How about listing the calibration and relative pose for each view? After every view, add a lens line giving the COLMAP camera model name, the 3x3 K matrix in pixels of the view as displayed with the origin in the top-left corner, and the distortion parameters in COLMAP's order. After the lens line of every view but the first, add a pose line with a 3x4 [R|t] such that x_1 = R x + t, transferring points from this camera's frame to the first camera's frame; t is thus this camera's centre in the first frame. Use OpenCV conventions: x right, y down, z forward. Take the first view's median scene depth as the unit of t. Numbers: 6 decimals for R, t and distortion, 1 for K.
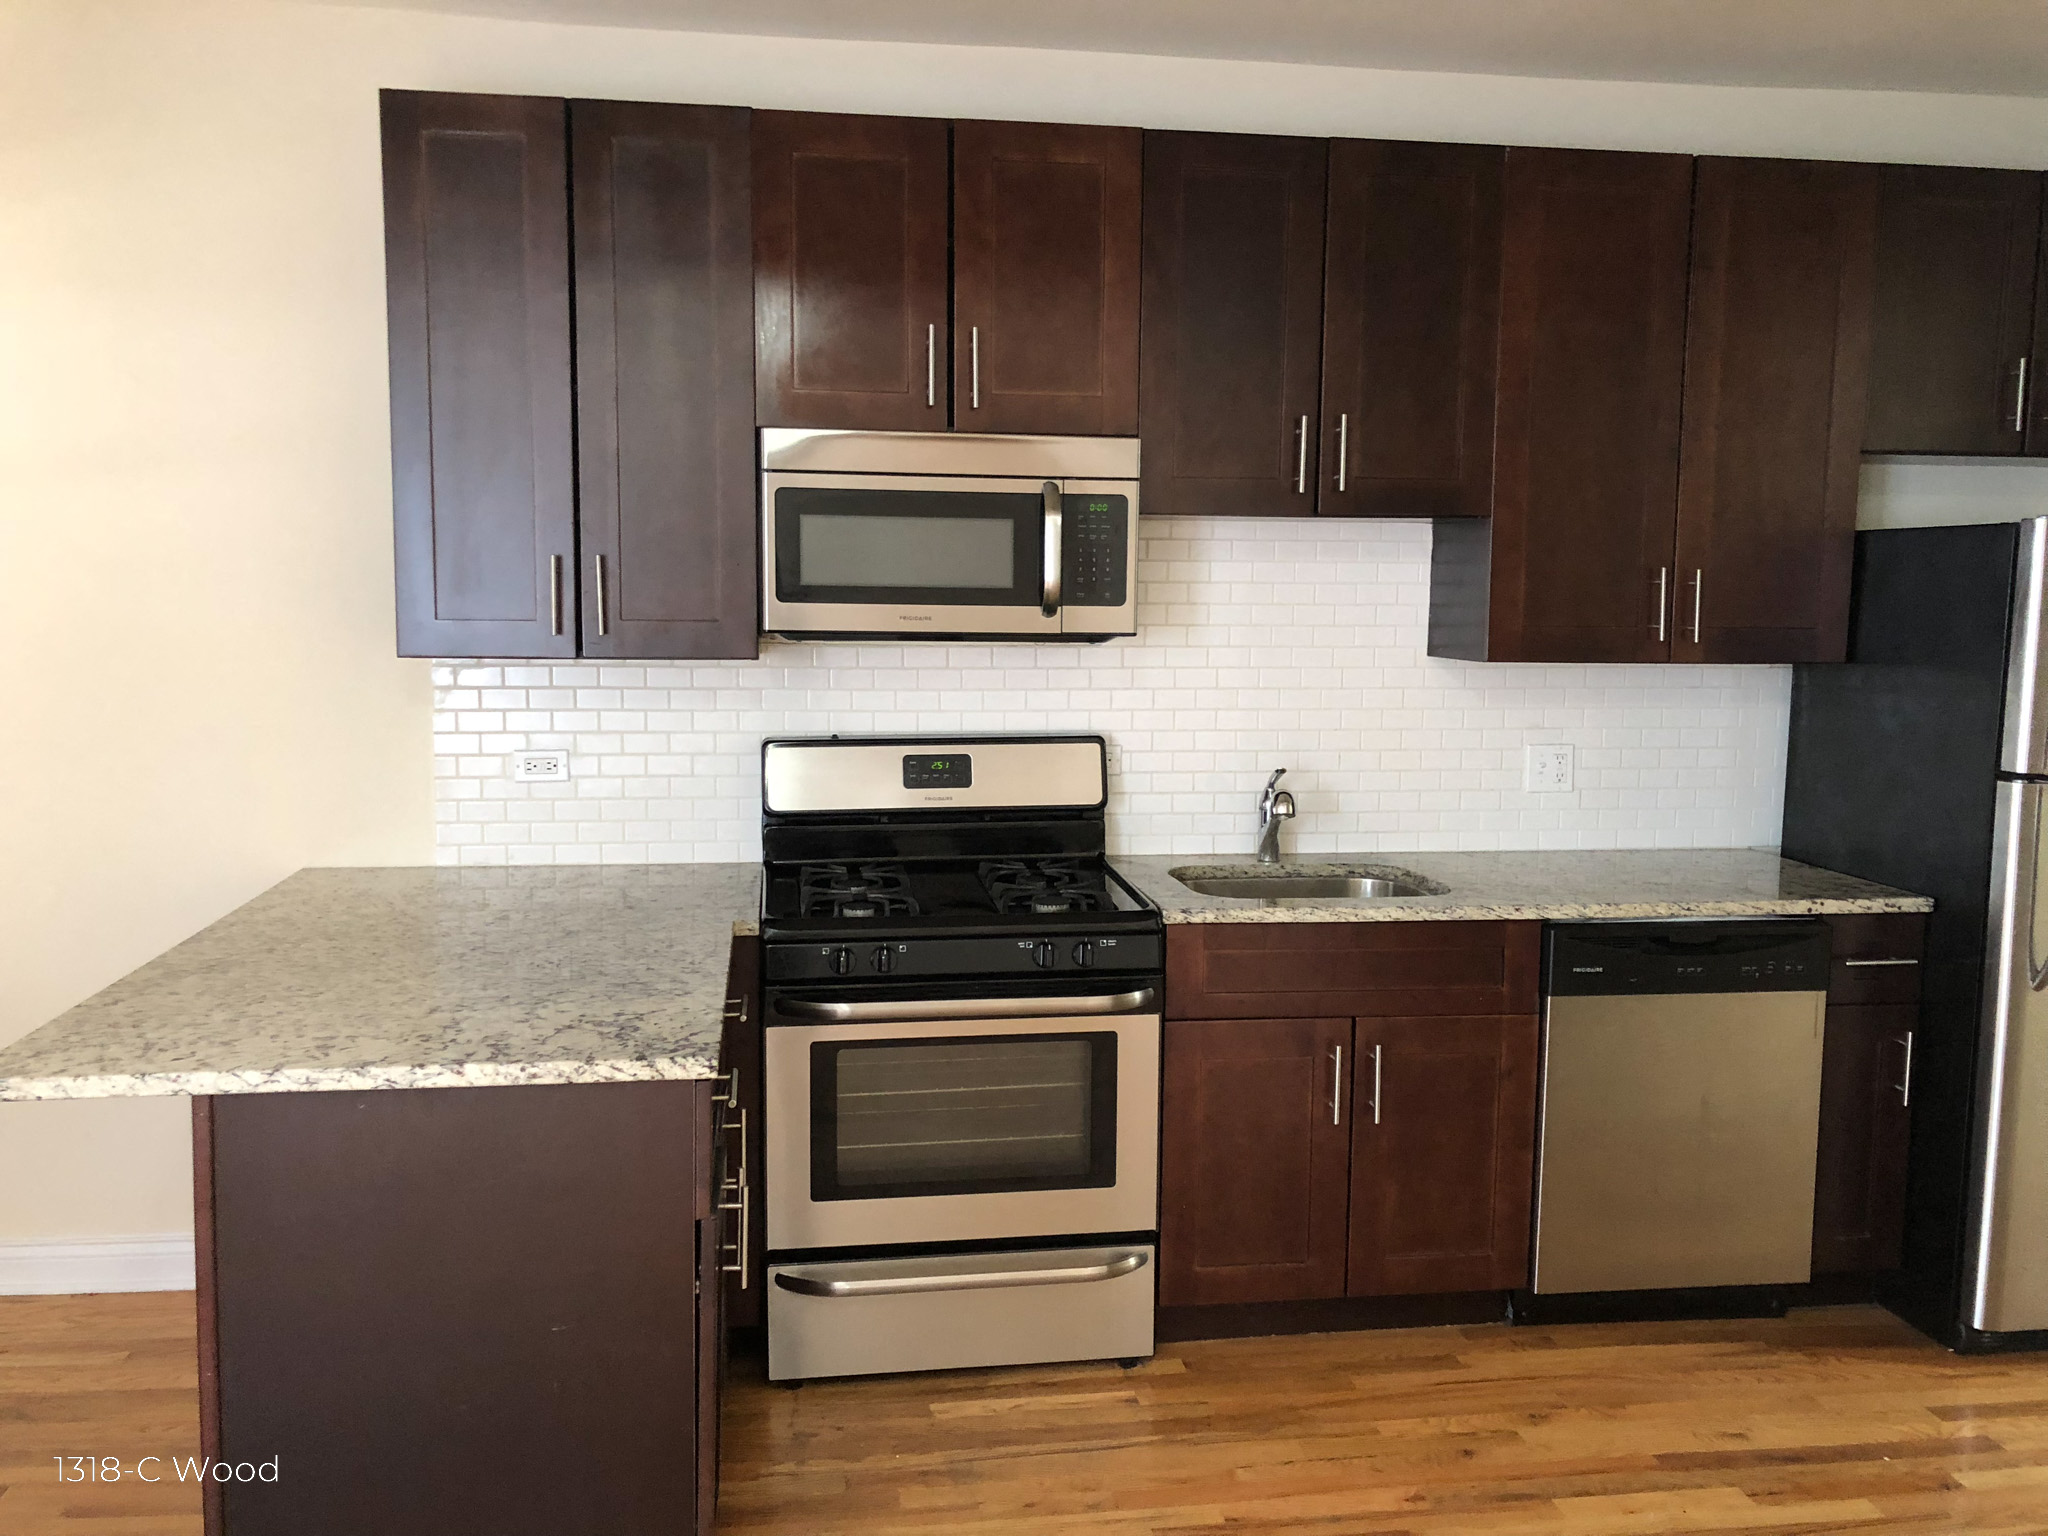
lens RADIAL K [[1648.8, 0, 996.8], [0, 1648.8, 765.1], [0, 0, 1]] dist [0.009200, -0.004783]
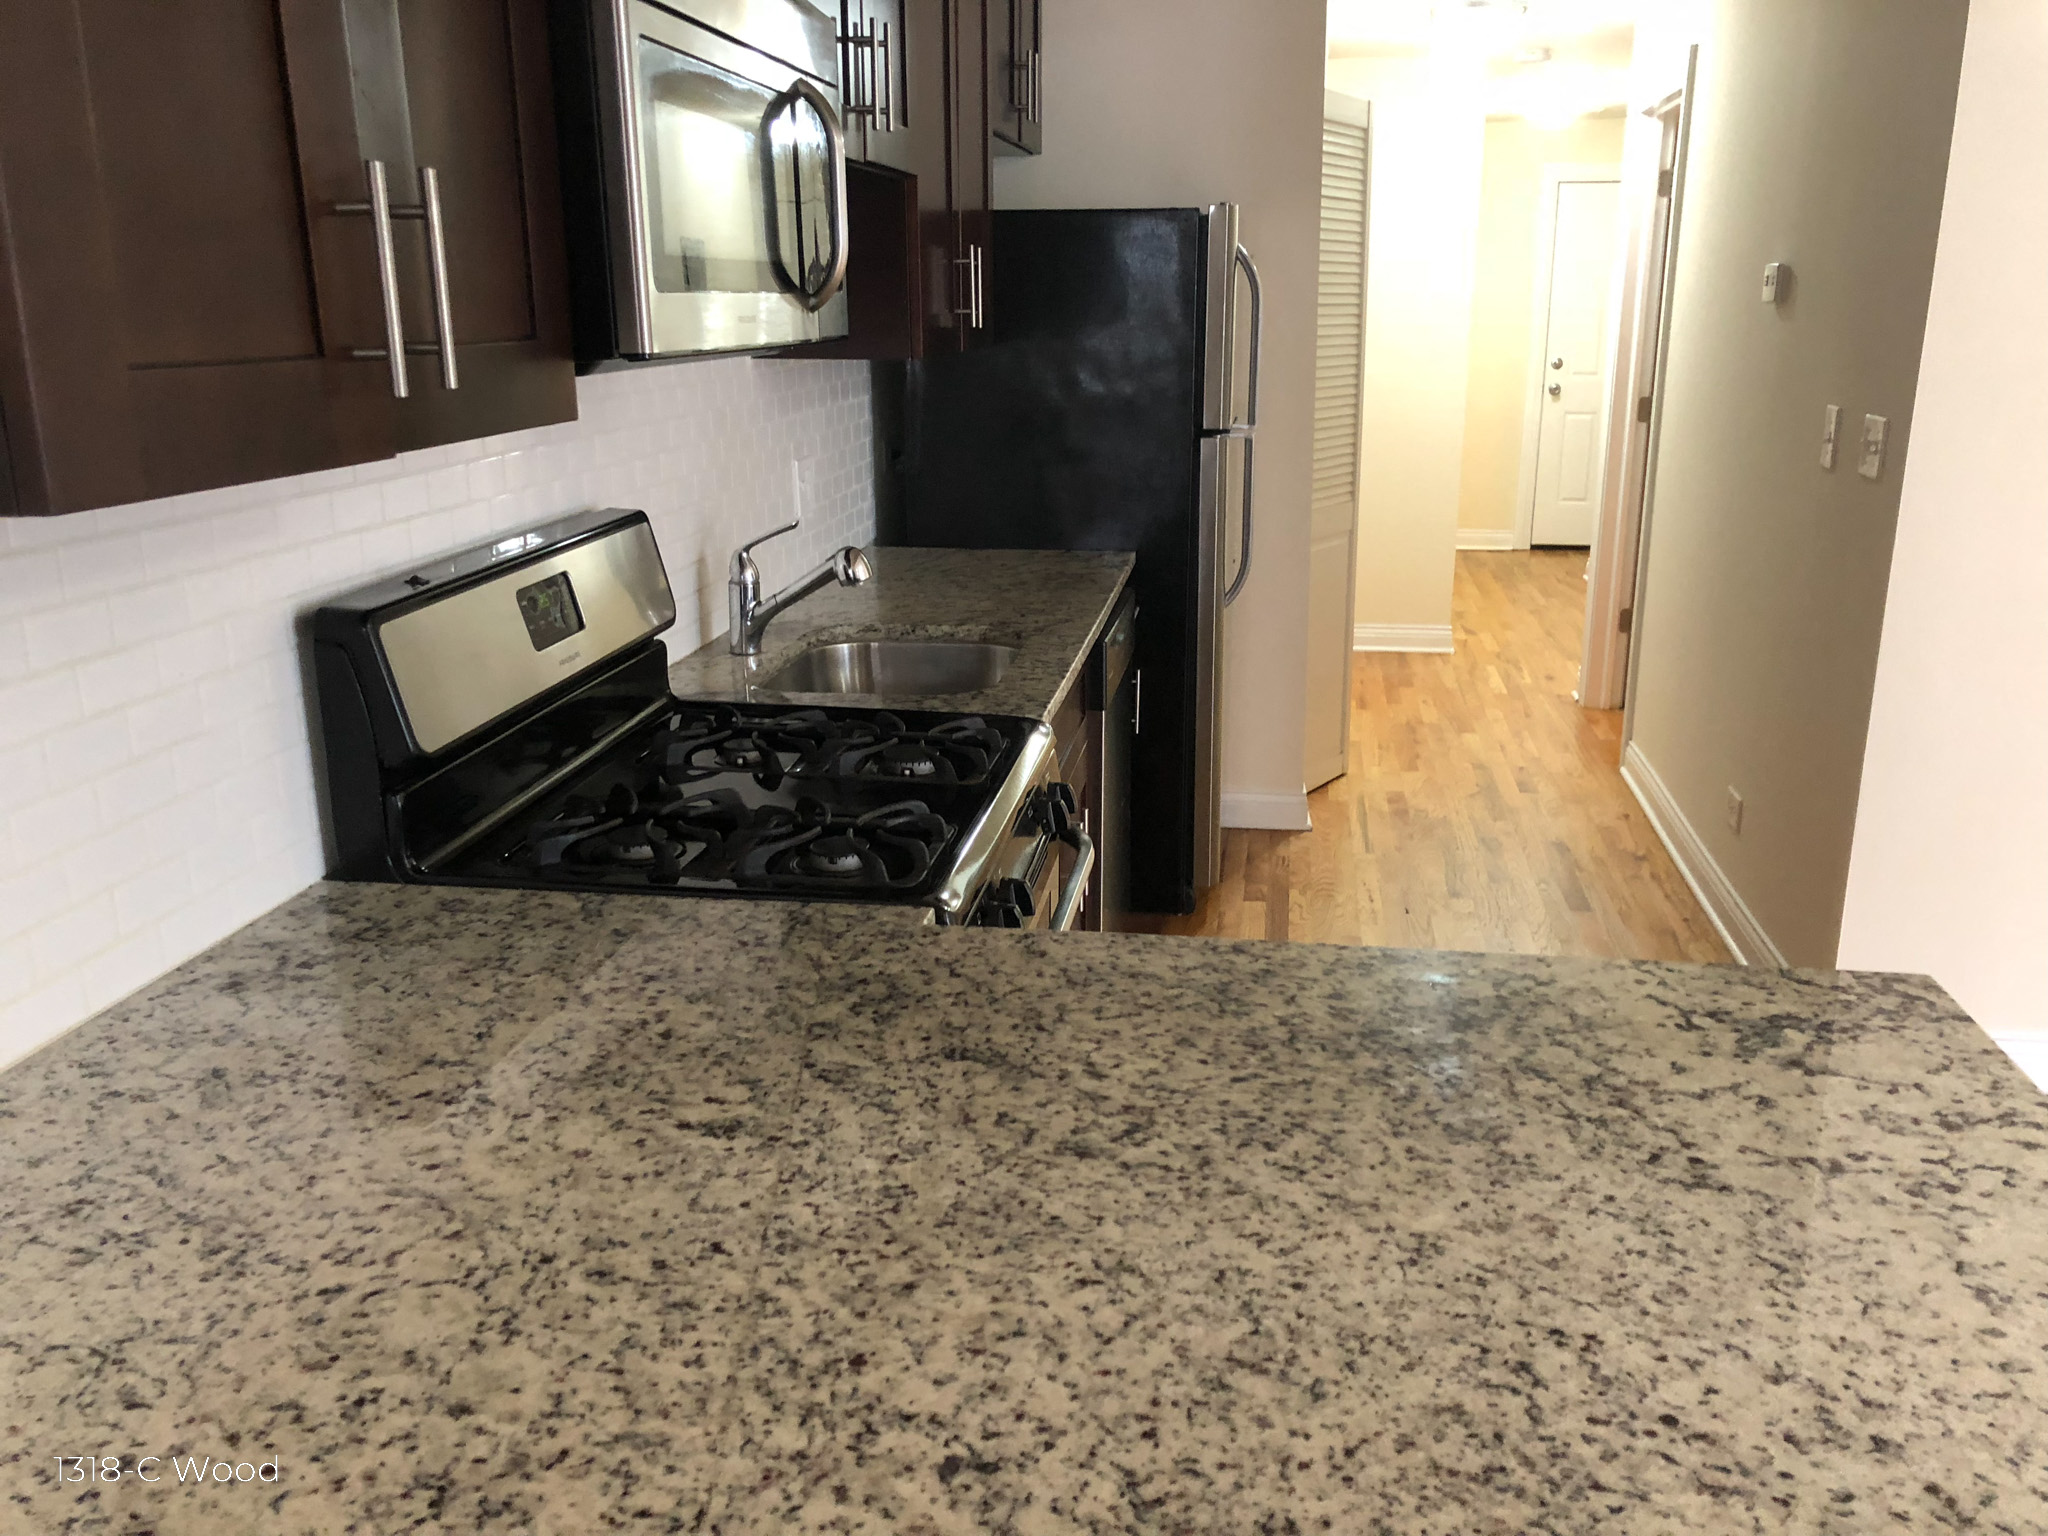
lens RADIAL K [[1657.0, 0, 1024.0], [0, 1657.0, 768.0], [0, 0, 1]] dist [0.007625, -0.004614]
pose [[0.296628, -0.274615, 0.914658, -0.581290], [0.110645, 0.961196, 0.252705, -0.078307], [-0.948562, 0.026243, 0.315502, 0.748051]]
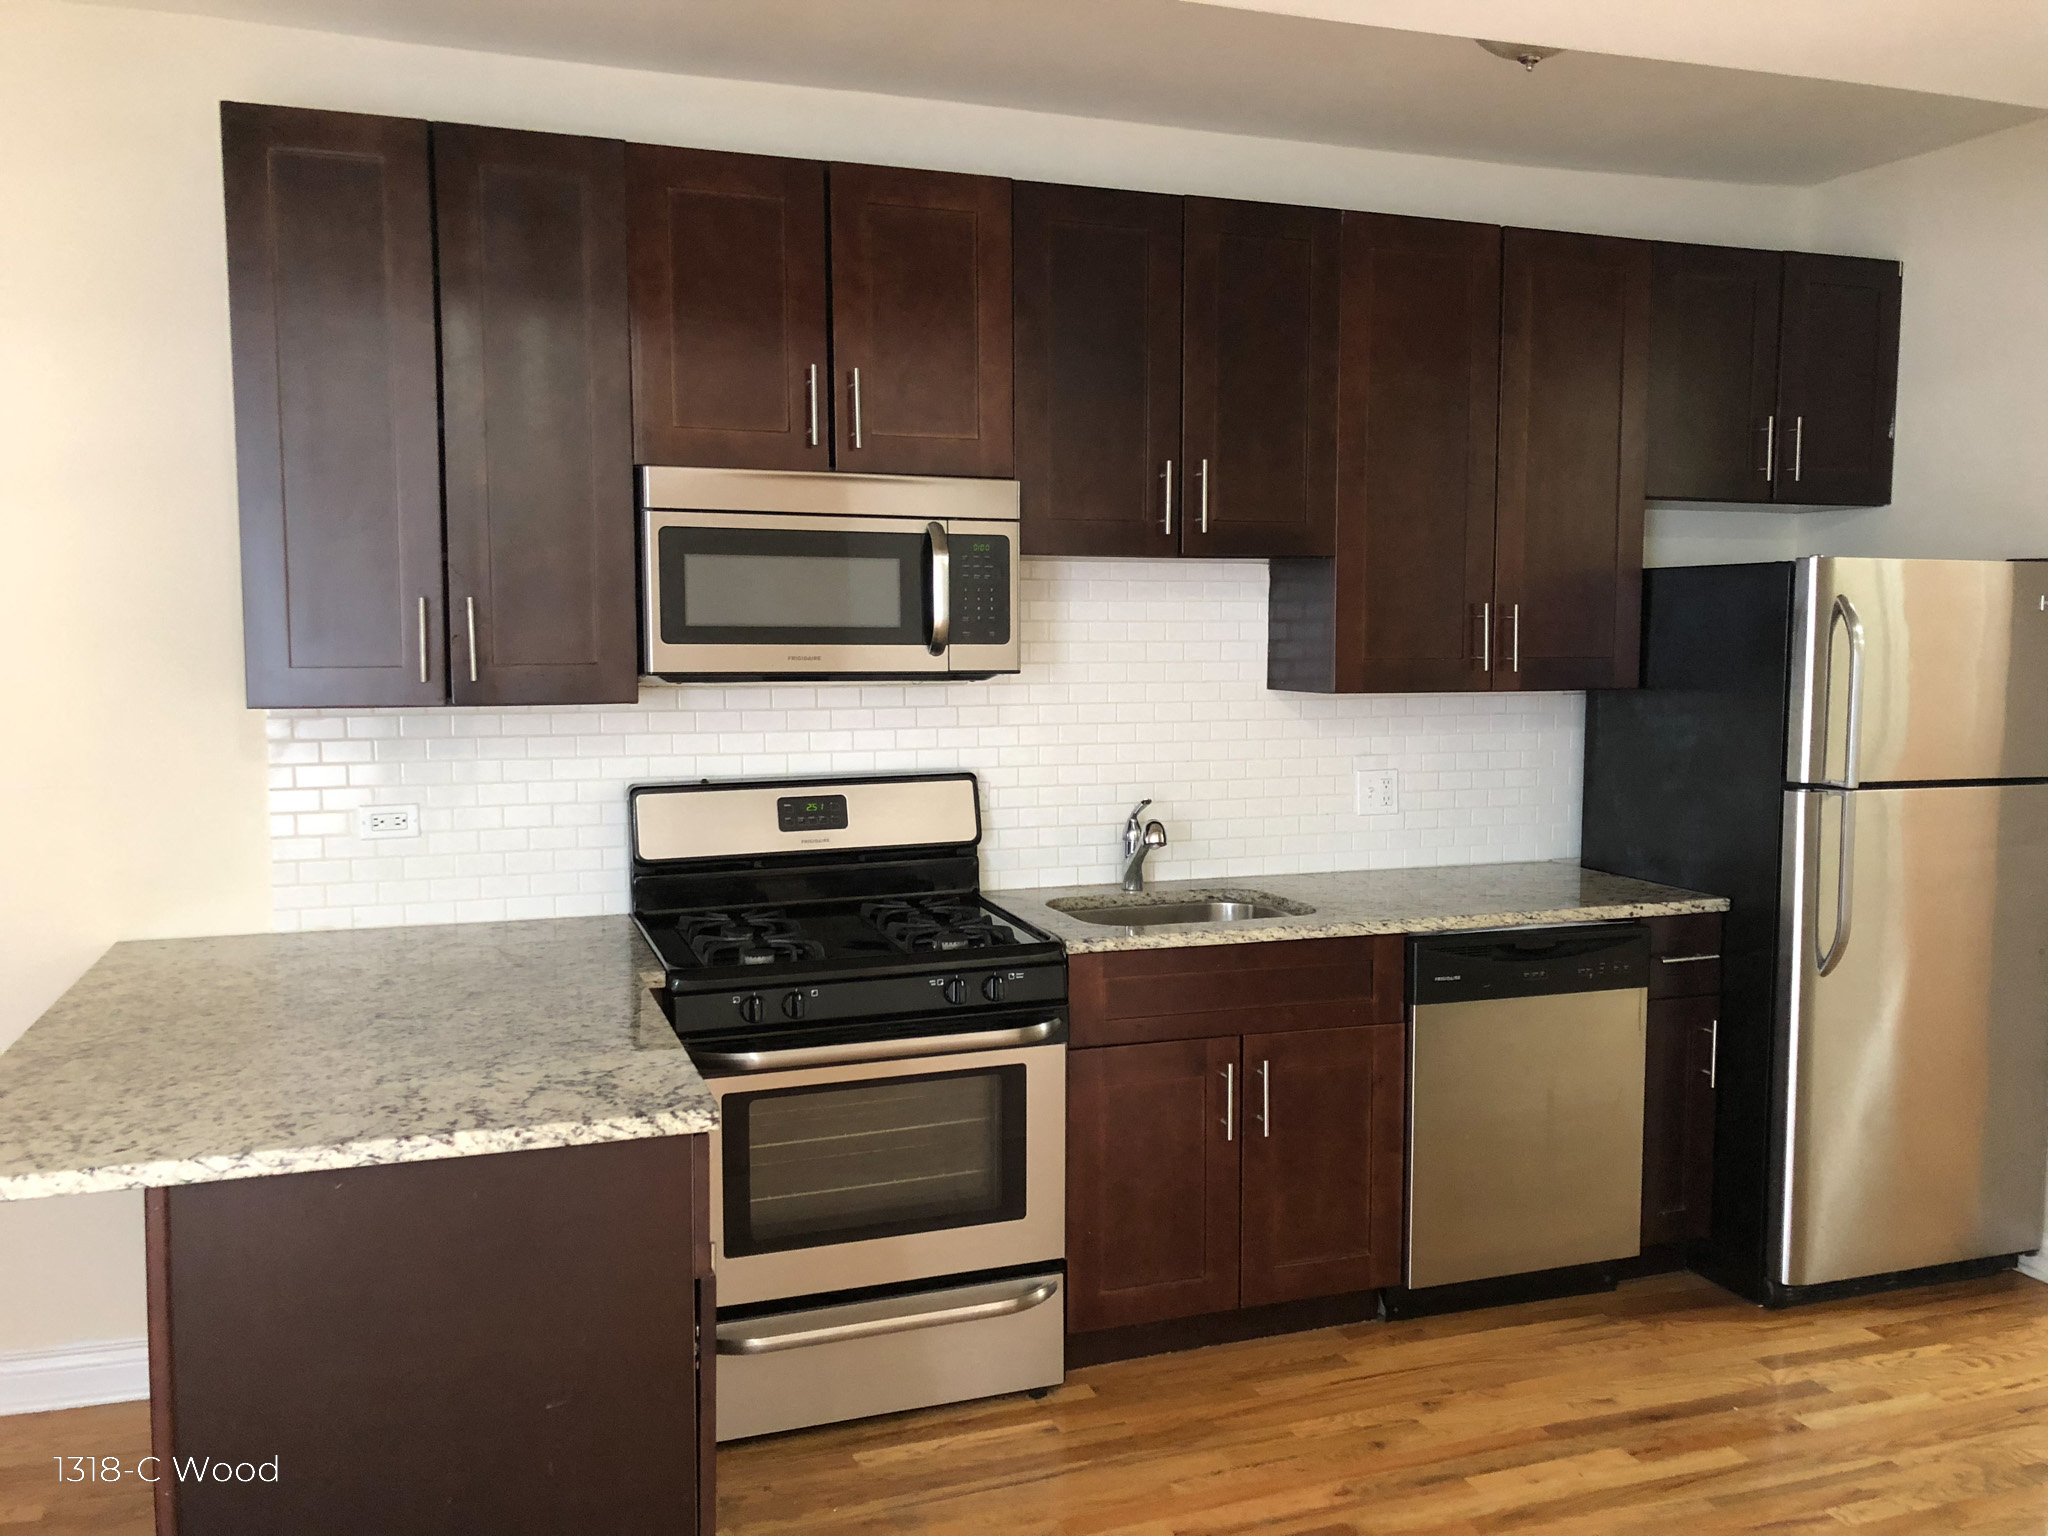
lens RADIAL K [[1657.0, 0, 1024.0], [0, 1657.0, 768.0], [0, 0, 1]] dist [0.007625, -0.004614]
pose [[0.980072, -0.026833, 0.196820, -0.118625], [0.031493, 0.999292, -0.020586, 0.001220], [-0.196128, 0.026374, 0.980224, -0.001132]]
